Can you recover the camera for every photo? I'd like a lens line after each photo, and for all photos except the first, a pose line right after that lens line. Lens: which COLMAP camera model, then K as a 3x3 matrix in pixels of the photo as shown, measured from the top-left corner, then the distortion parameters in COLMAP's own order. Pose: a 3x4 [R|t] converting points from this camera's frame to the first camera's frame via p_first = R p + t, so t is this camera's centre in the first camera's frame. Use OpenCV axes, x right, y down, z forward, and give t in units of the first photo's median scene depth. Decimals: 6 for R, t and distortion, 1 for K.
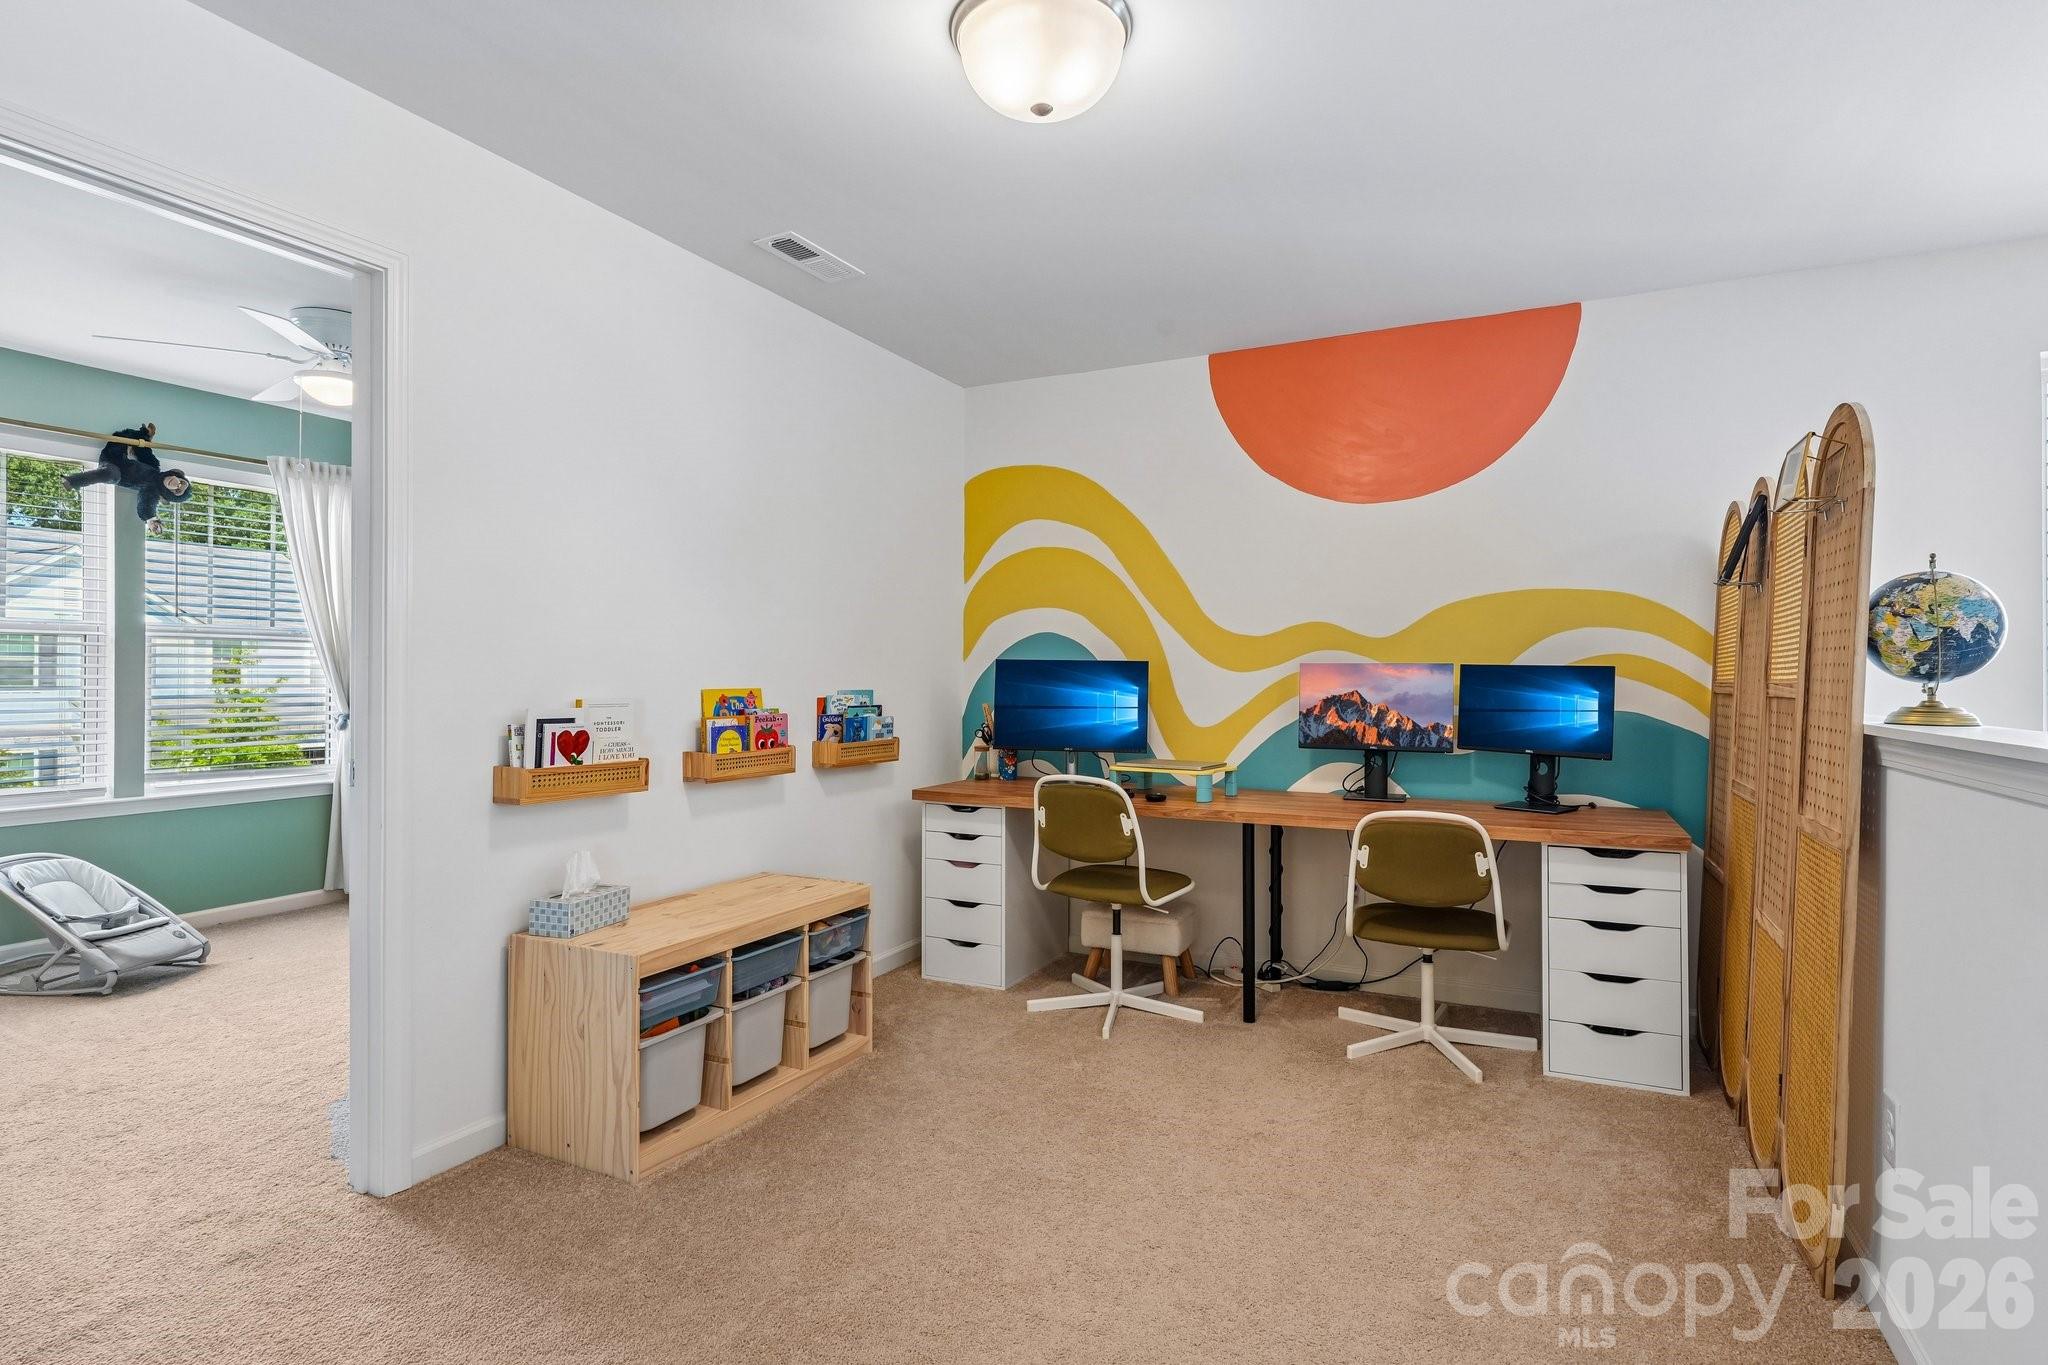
lens RADIAL K [[1034.2, 0, 1029.3], [0, 1034.2, 674.0], [0, 0, 1]] dist [0.001150, -0.000181]
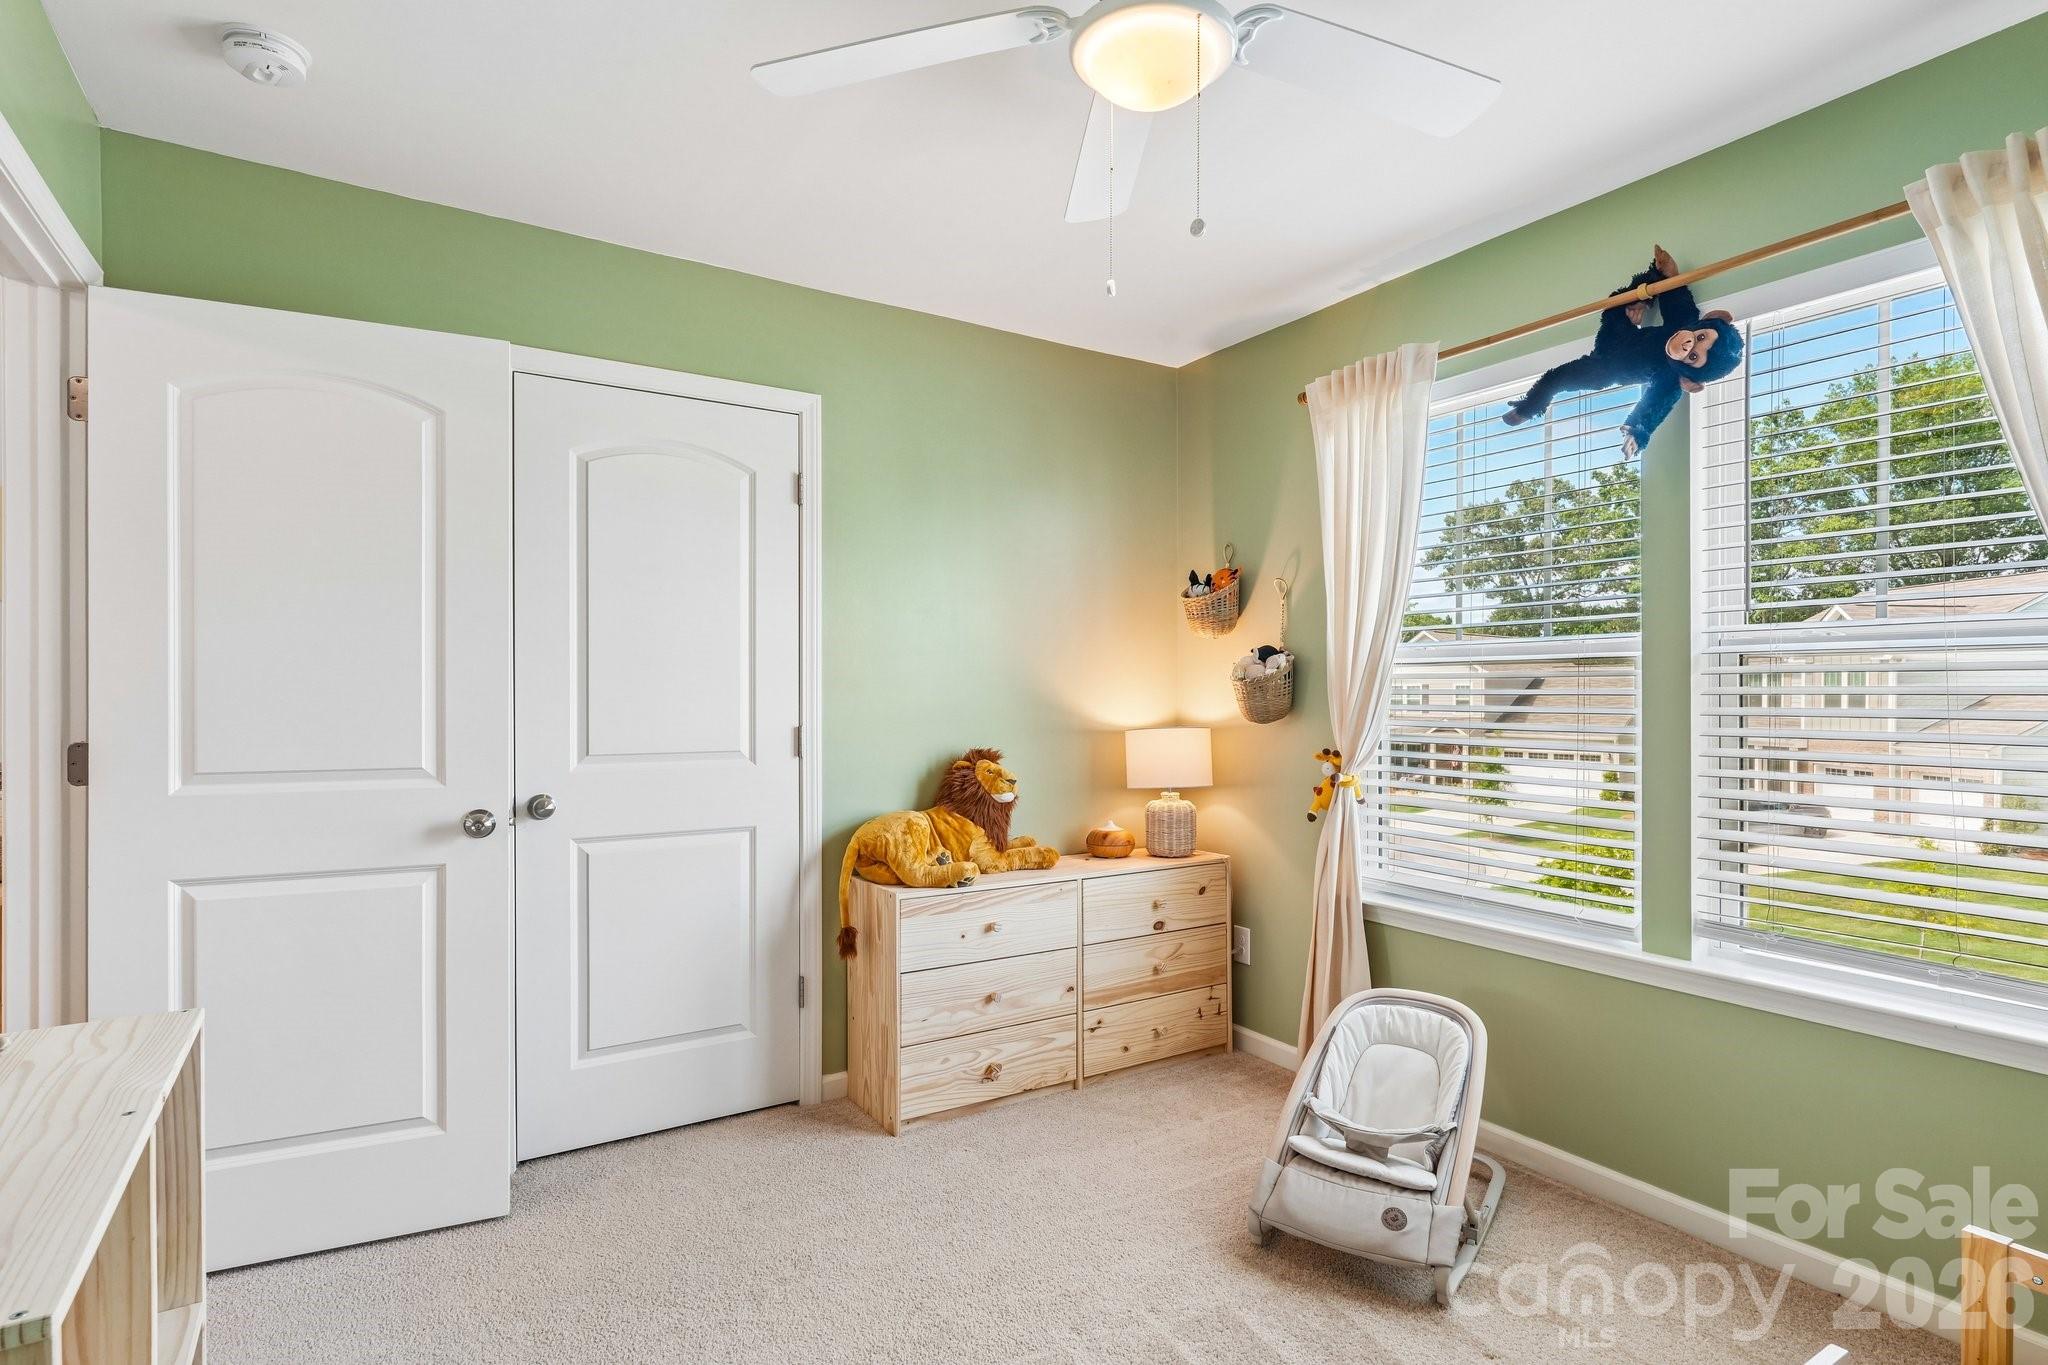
lens RADIAL K [[1048.2, 0, 1065.9], [0, 1048.2, 707.0], [0, 0, 1]] dist [-0.000941, -0.000779]
pose [[-0.500372, -0.000044, -0.865811, -0.246209], [-0.006527, 0.999972, 0.003721, -0.010510], [0.865786, 0.007513, -0.500358, 1.011776]]
